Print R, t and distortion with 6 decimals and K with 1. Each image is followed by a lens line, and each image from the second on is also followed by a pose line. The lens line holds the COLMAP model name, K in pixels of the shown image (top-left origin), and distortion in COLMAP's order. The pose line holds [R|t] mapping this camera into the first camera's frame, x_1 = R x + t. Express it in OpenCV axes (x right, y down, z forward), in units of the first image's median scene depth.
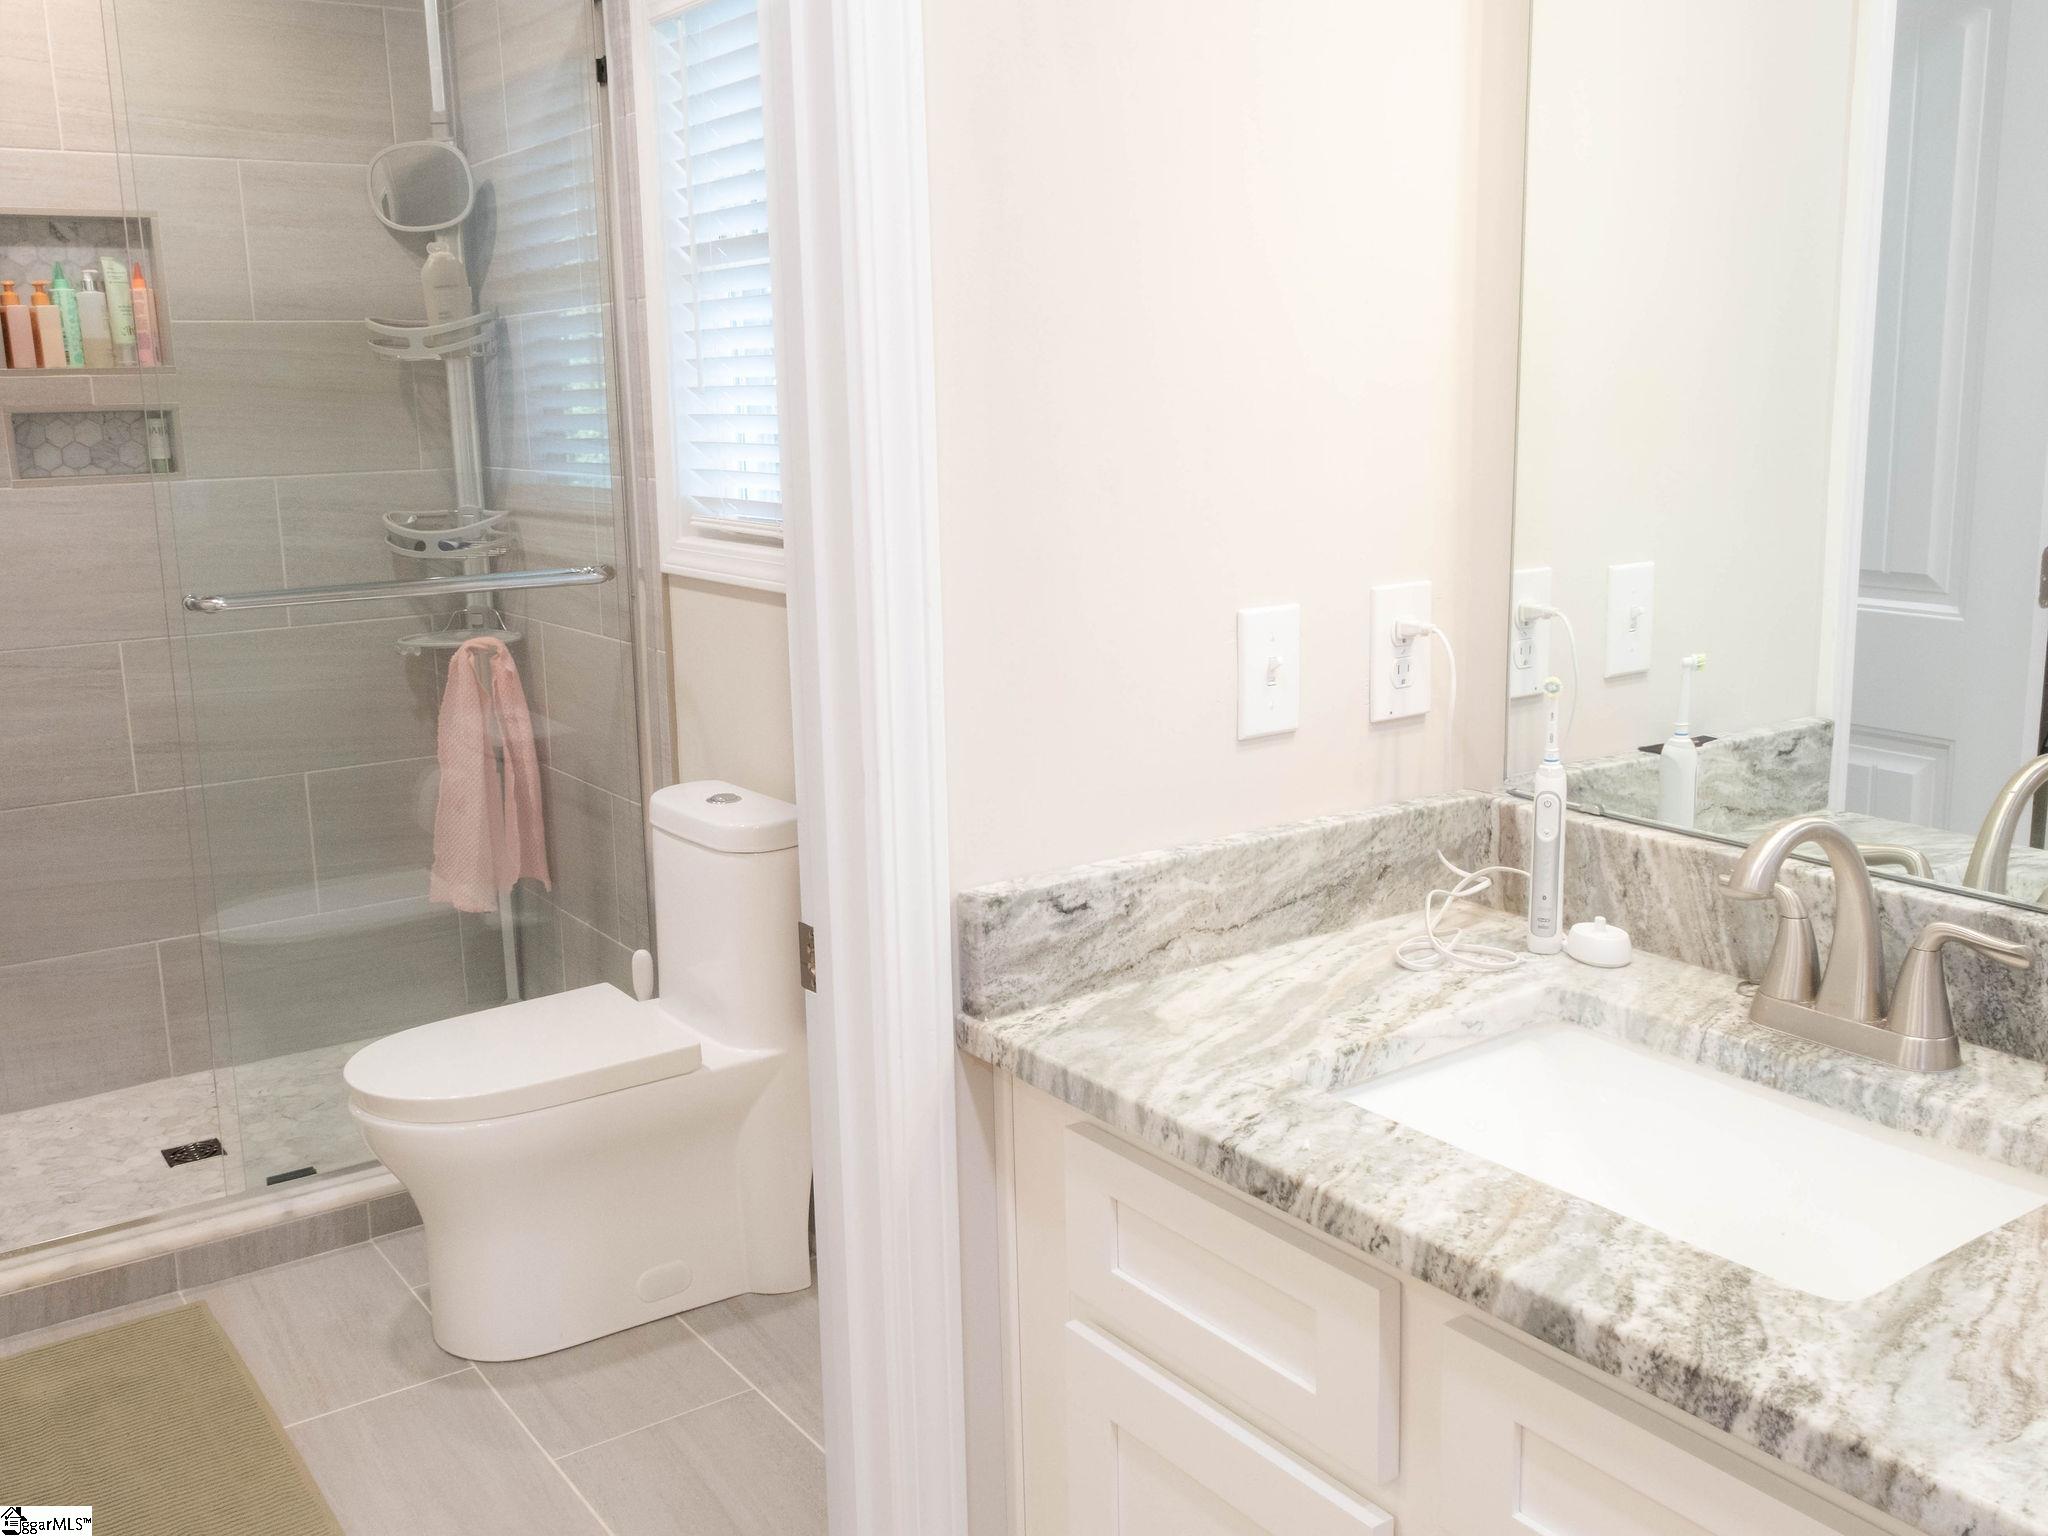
lens RADIAL K [[1818.6, 0, 1024.0], [0, 1818.6, 768.0], [0, 0, 1]] dist [-0.014993, 0.007209]
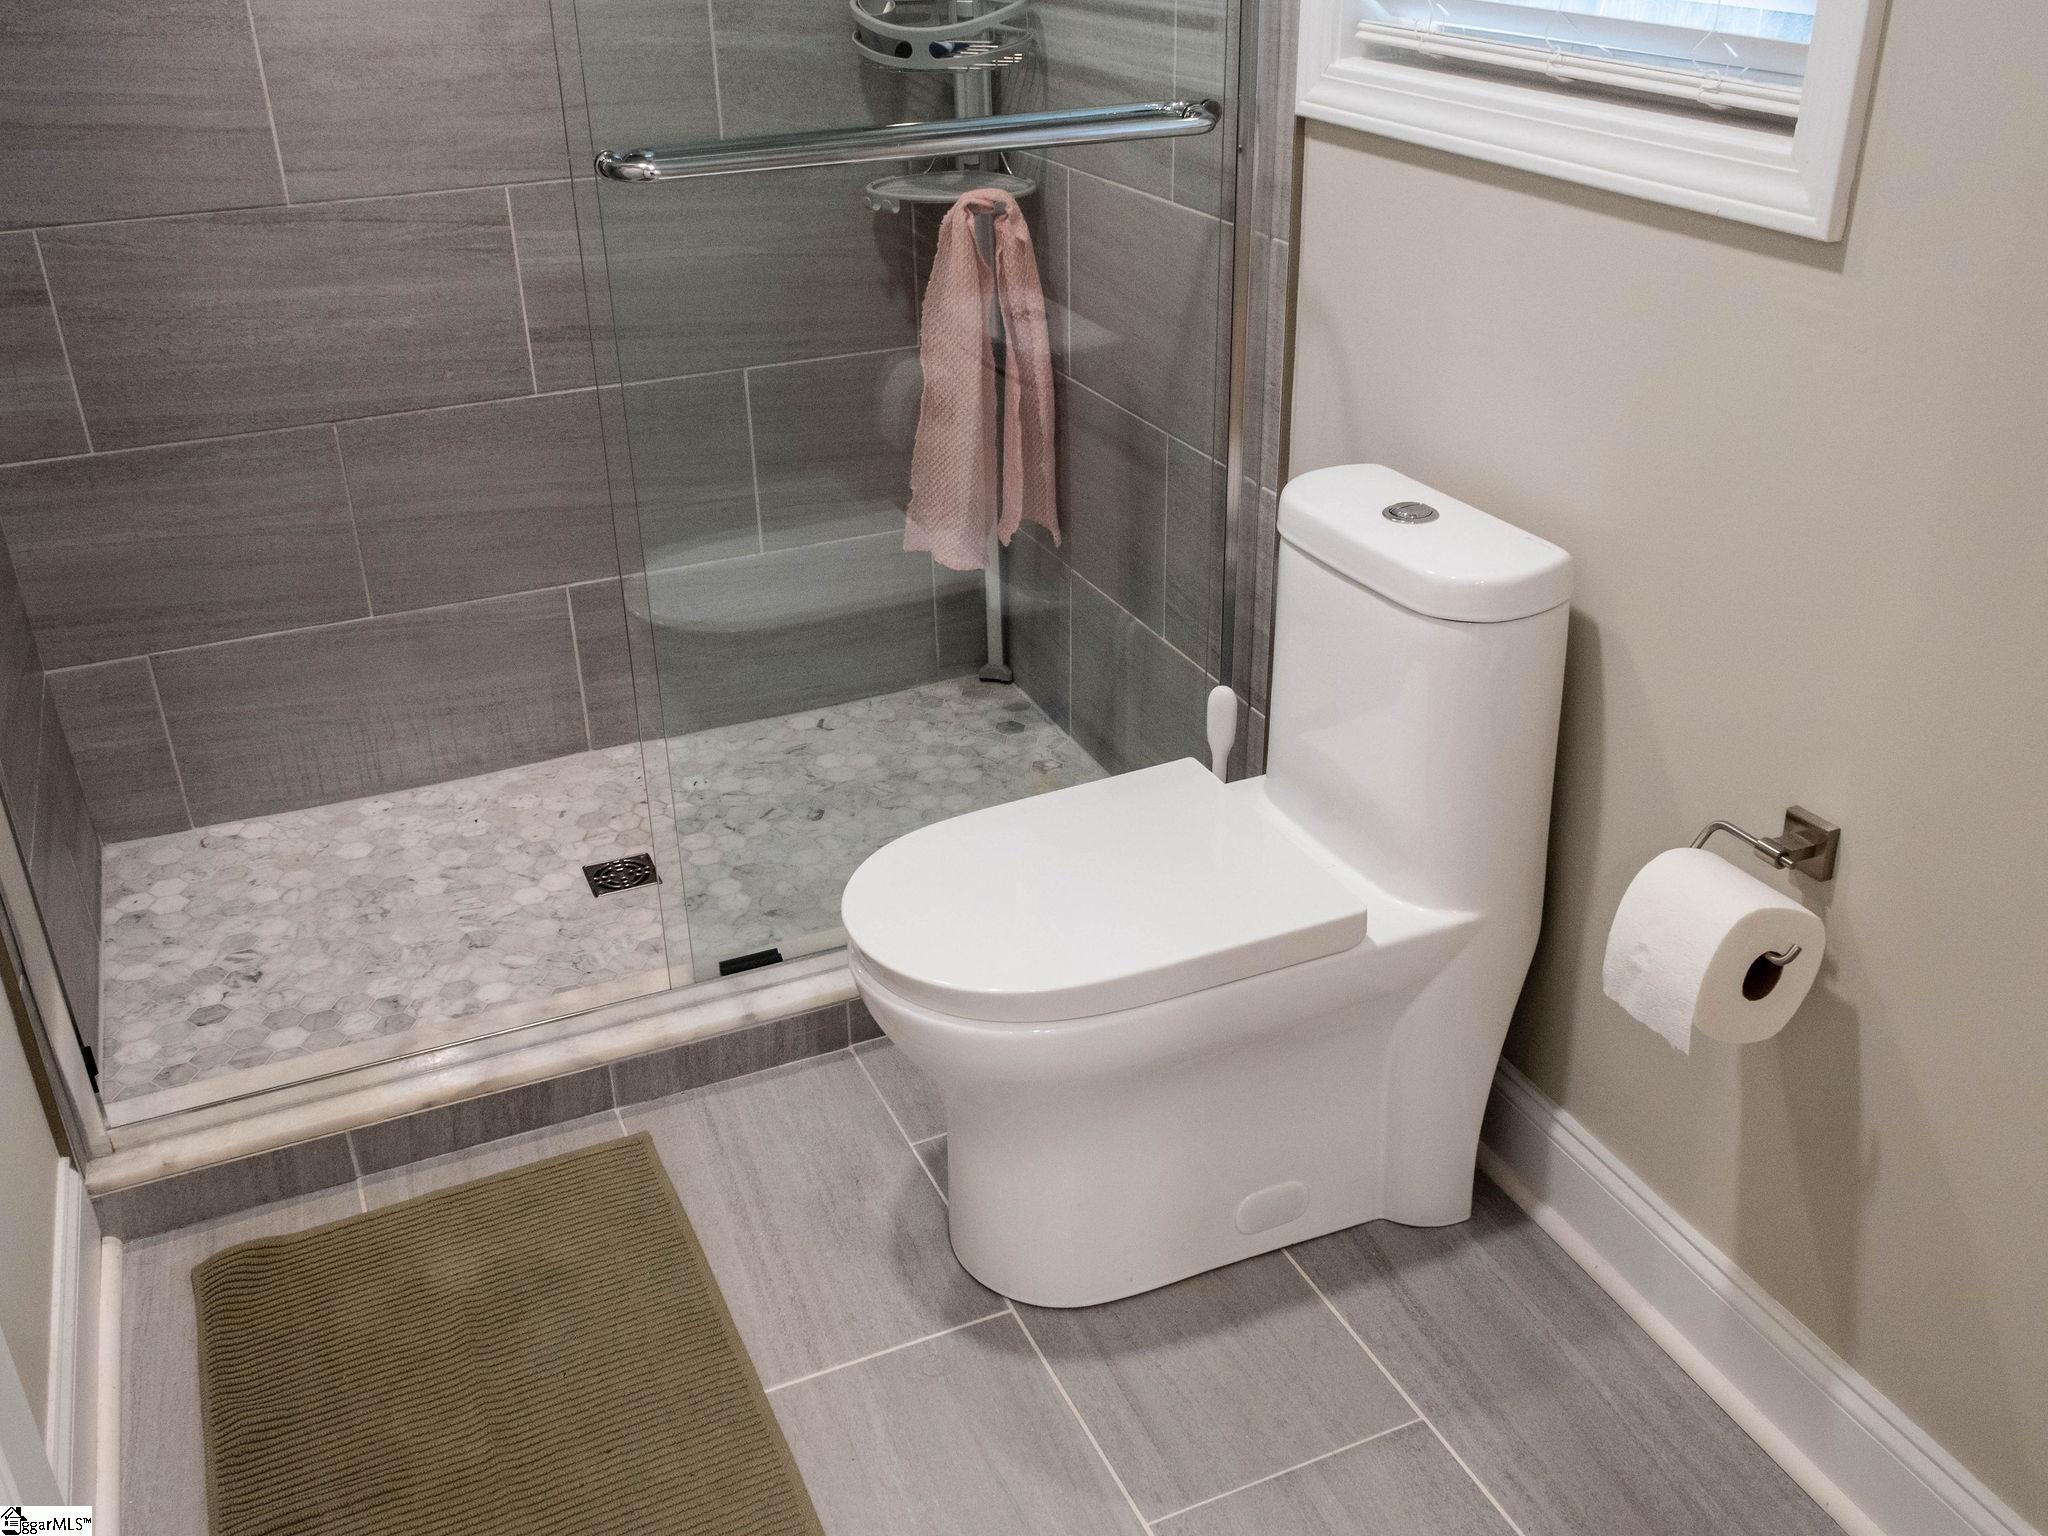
lens RADIAL K [[1818.6, 0, 1024.0], [0, 1818.6, 768.0], [0, 0, 1]] dist [-0.014993, 0.007209]
pose [[0.979729, 0.088766, -0.179589, -0.149399], [-0.035393, 0.959066, 0.280962, -0.059845], [0.197178, -0.268911, 0.942766, 0.303127]]
